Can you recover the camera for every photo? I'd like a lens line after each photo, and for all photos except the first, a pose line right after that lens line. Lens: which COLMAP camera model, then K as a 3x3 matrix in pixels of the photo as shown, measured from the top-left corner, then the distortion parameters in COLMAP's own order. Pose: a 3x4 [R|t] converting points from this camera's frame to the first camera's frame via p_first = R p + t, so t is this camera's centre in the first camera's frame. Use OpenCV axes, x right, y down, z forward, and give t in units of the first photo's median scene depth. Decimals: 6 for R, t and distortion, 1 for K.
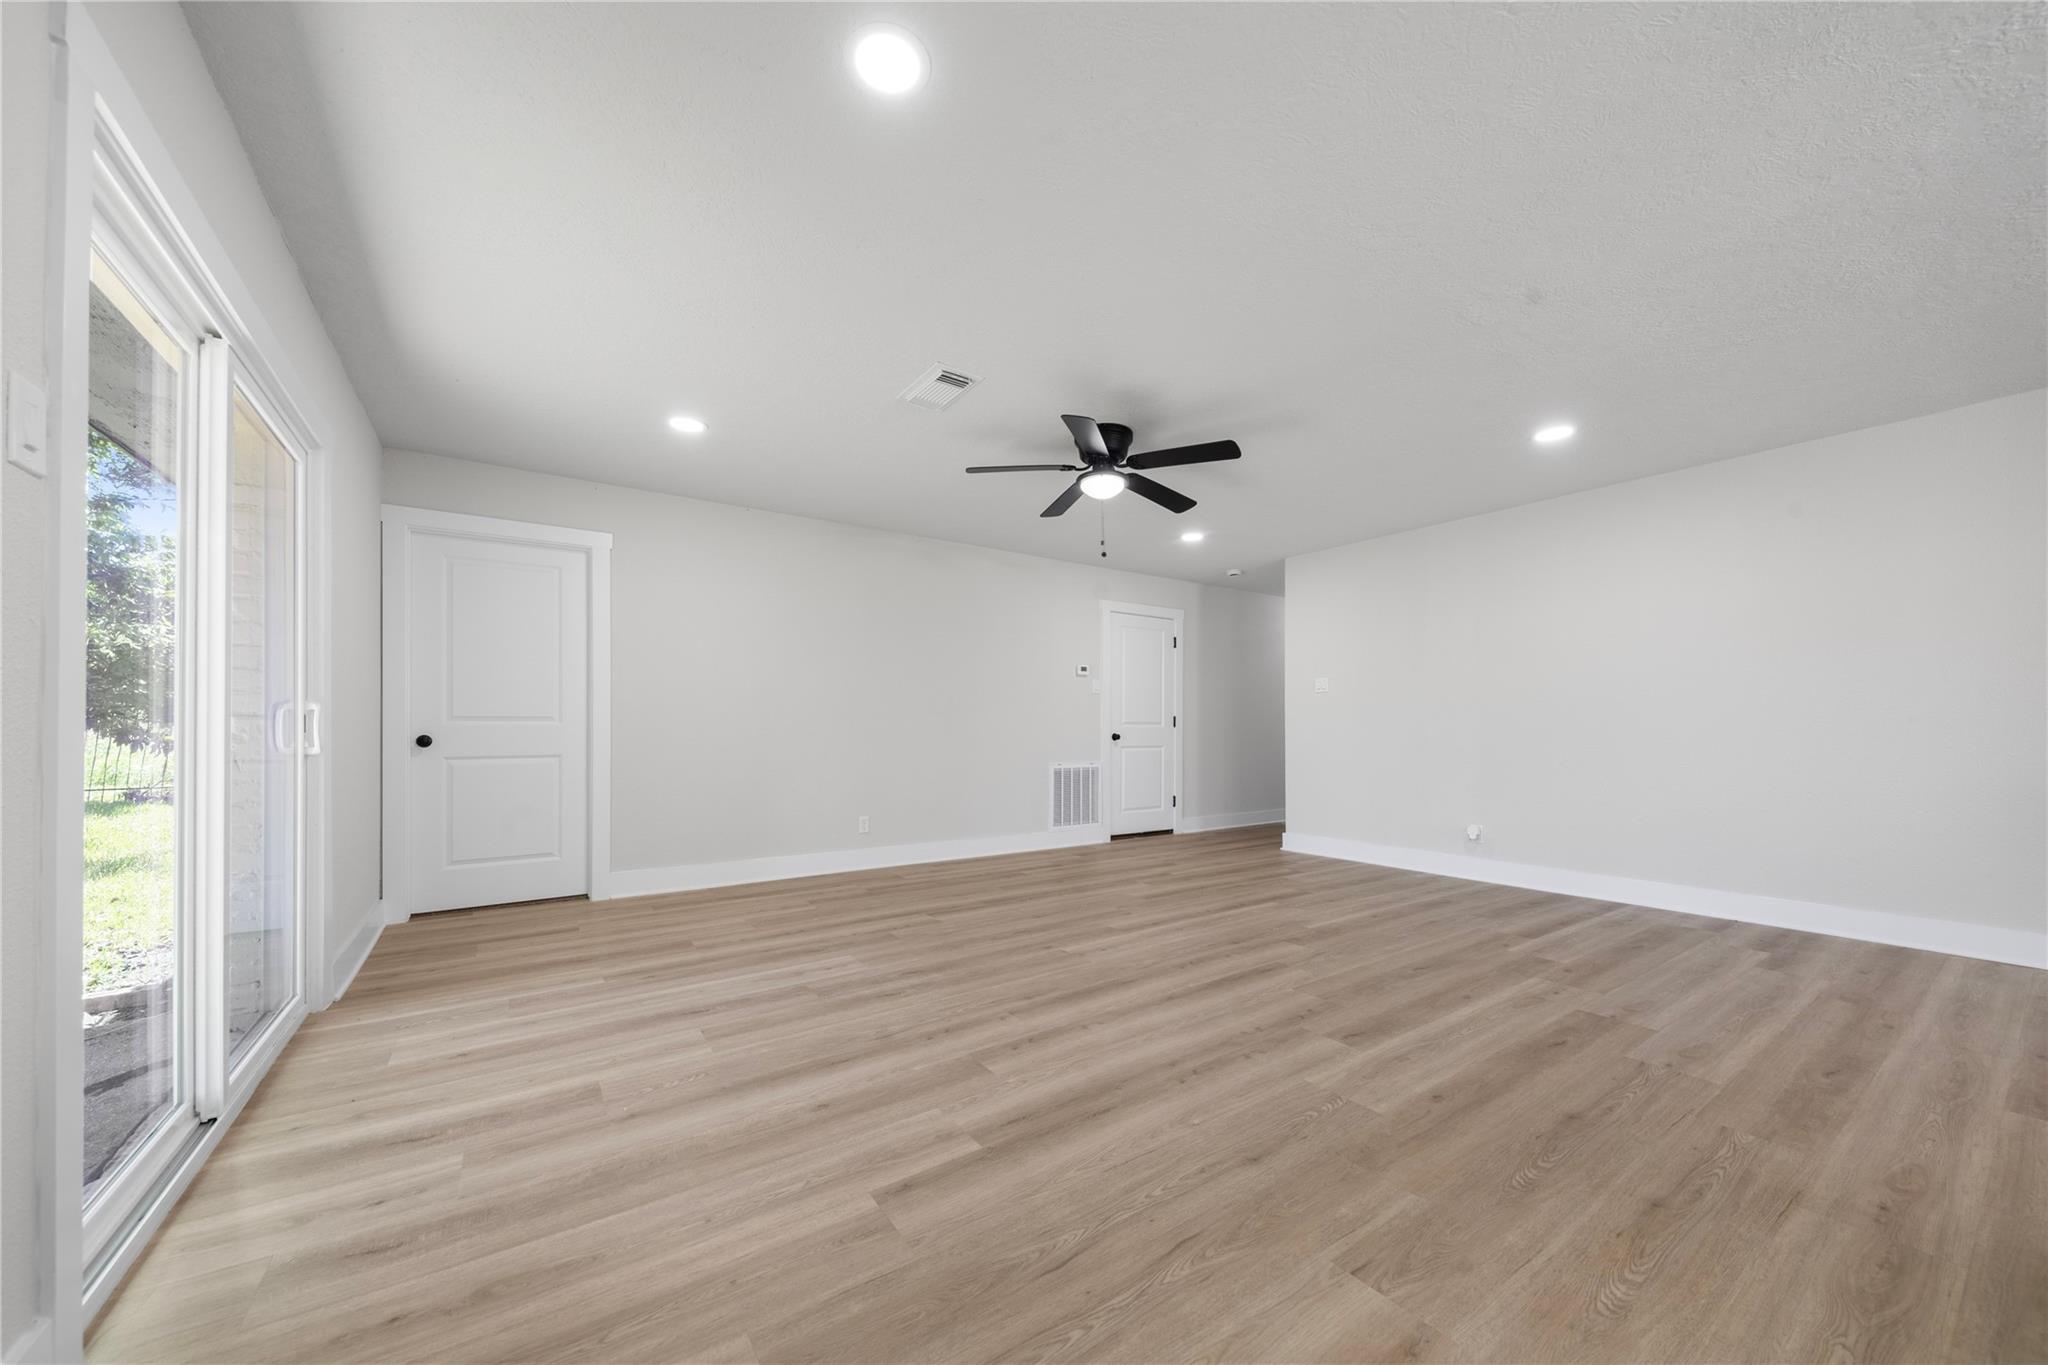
lens RADIAL K [[729.2, 0, 1017.6], [0, 729.2, 733.3], [0, 0, 1]] dist [0.016514, -0.008936]
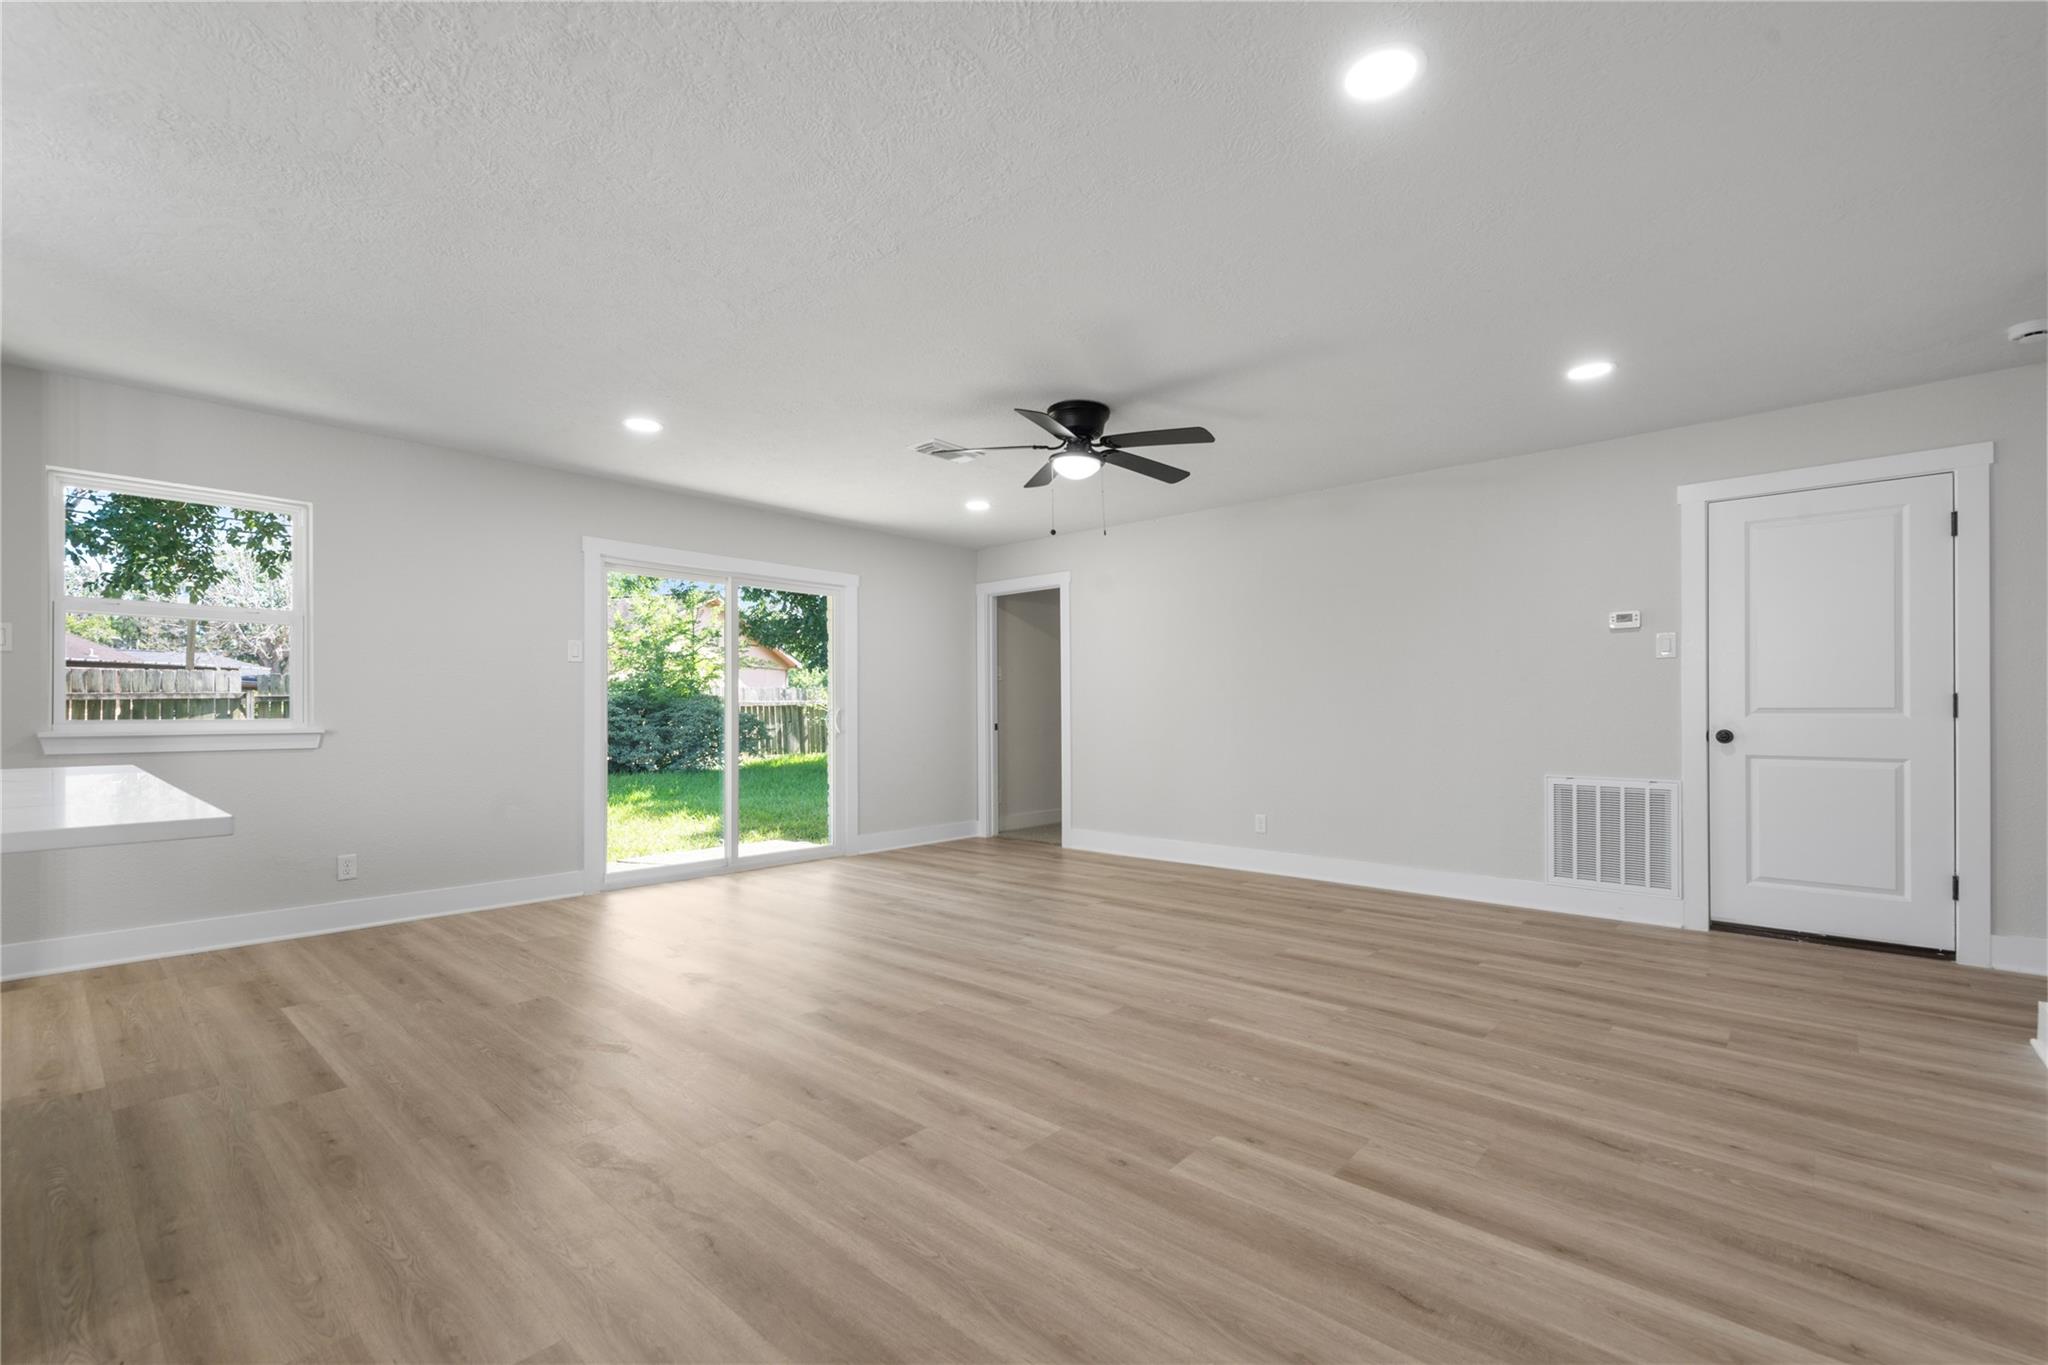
lens RADIAL K [[892.1, 0, 1022.1], [0, 892.1, 710.9], [0, 0, 1]] dist [0.021414, -0.008961]
pose [[0.232891, -0.002051, -0.972501, 1.178947], [-0.000111, 0.999998, -0.002135, -0.021978], [0.972503, 0.000605, 0.232891, 0.638104]]
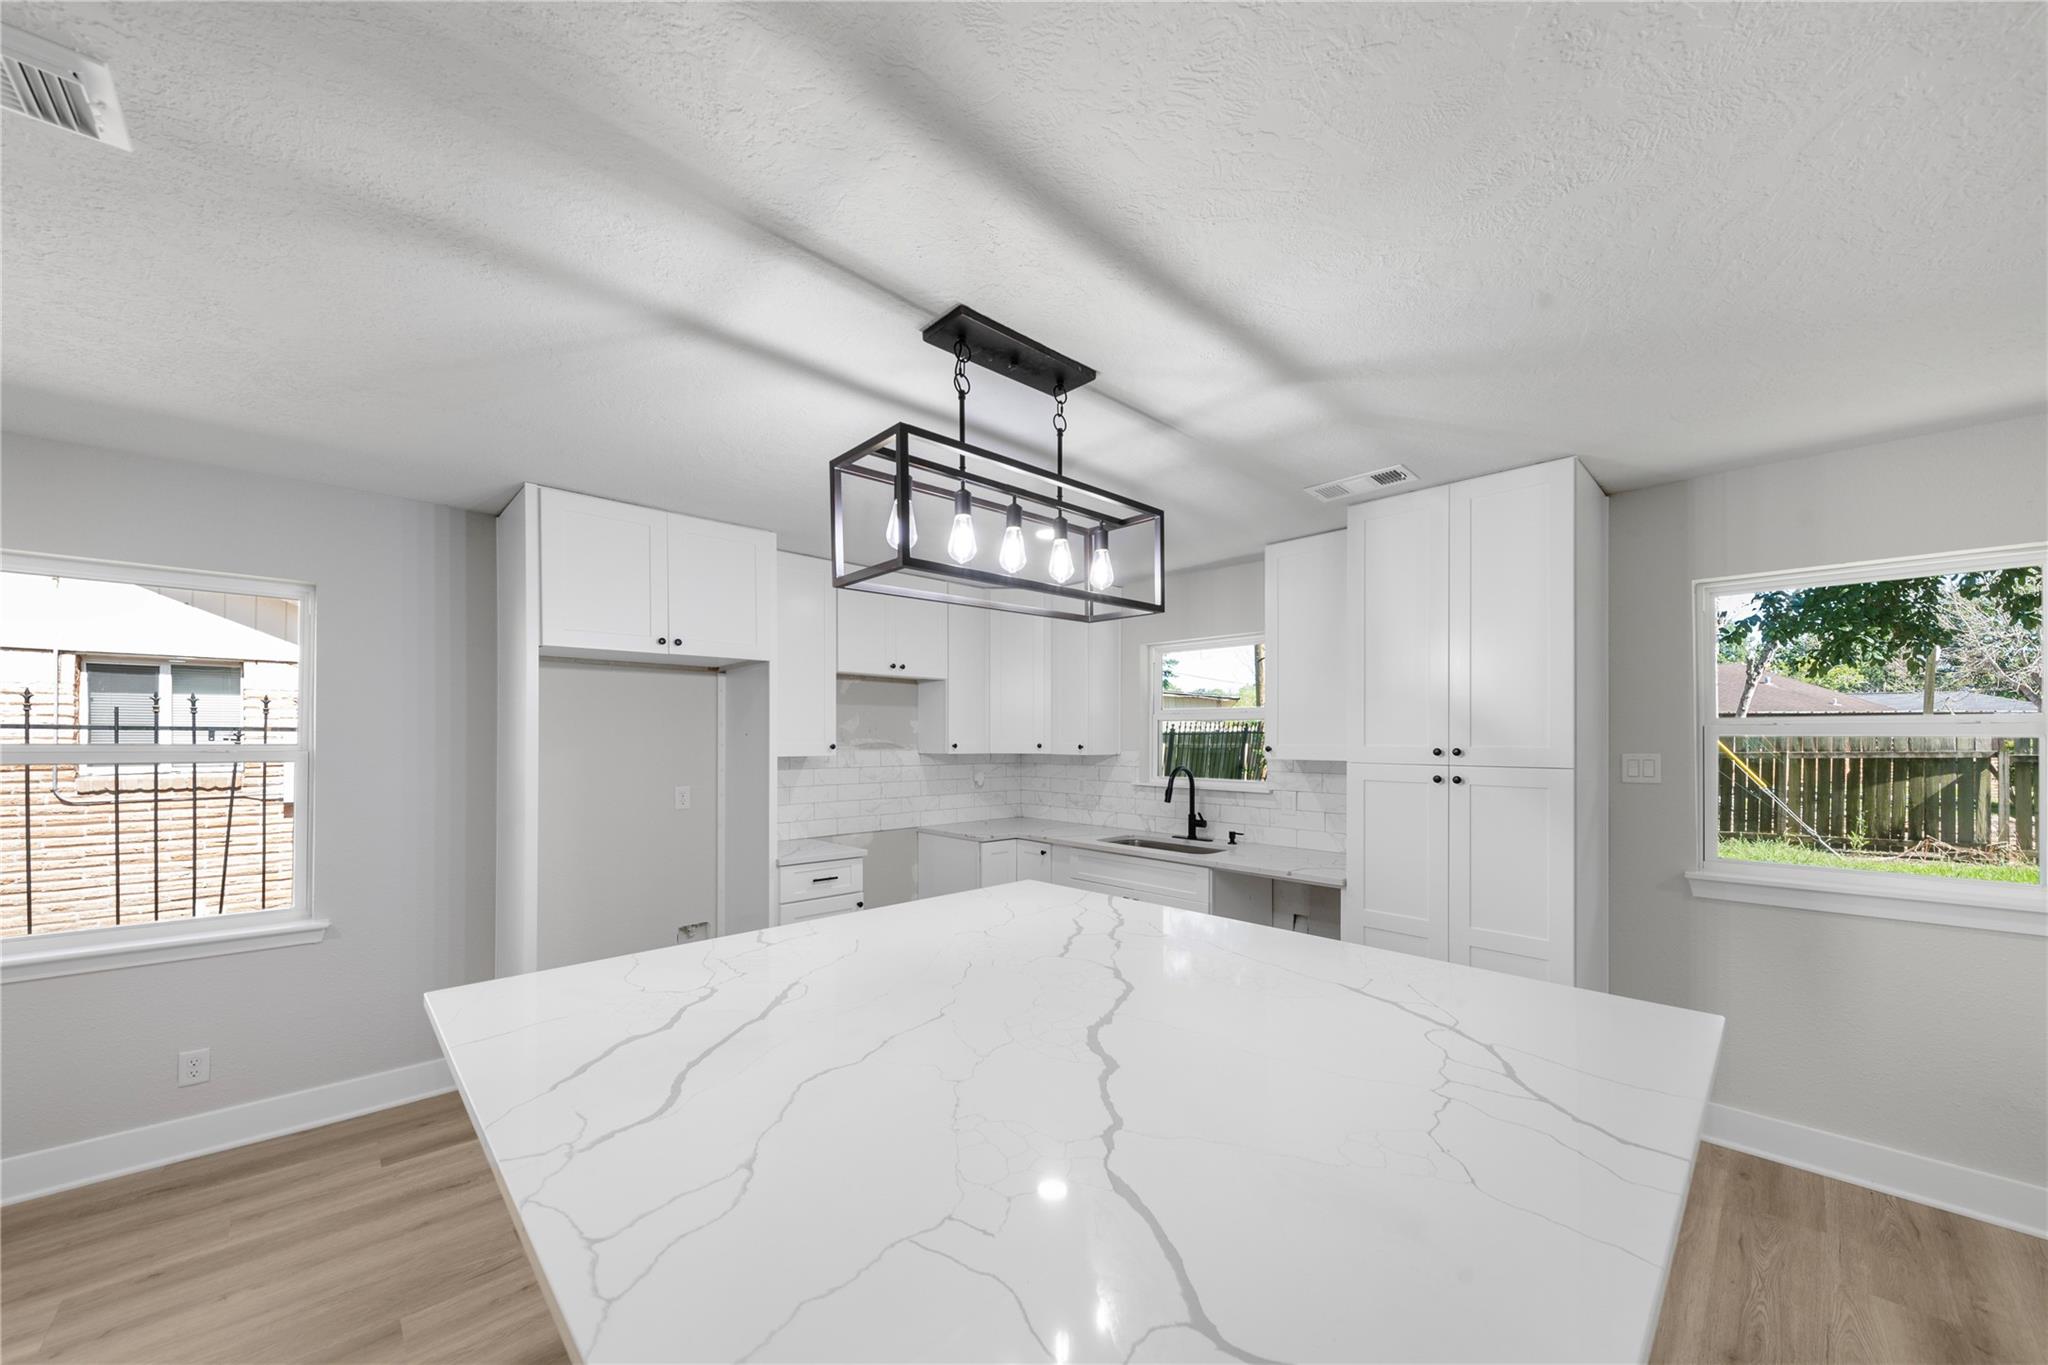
lens RADIAL K [[729.2, 0, 1017.6], [0, 729.2, 733.3], [0, 0, 1]] dist [0.016514, -0.008936]
pose [[-0.987509, -0.005011, -0.157483, 0.691806], [-0.003671, 0.999955, -0.008800, -0.139933], [0.157520, -0.008112, -0.987482, 0.422199]]
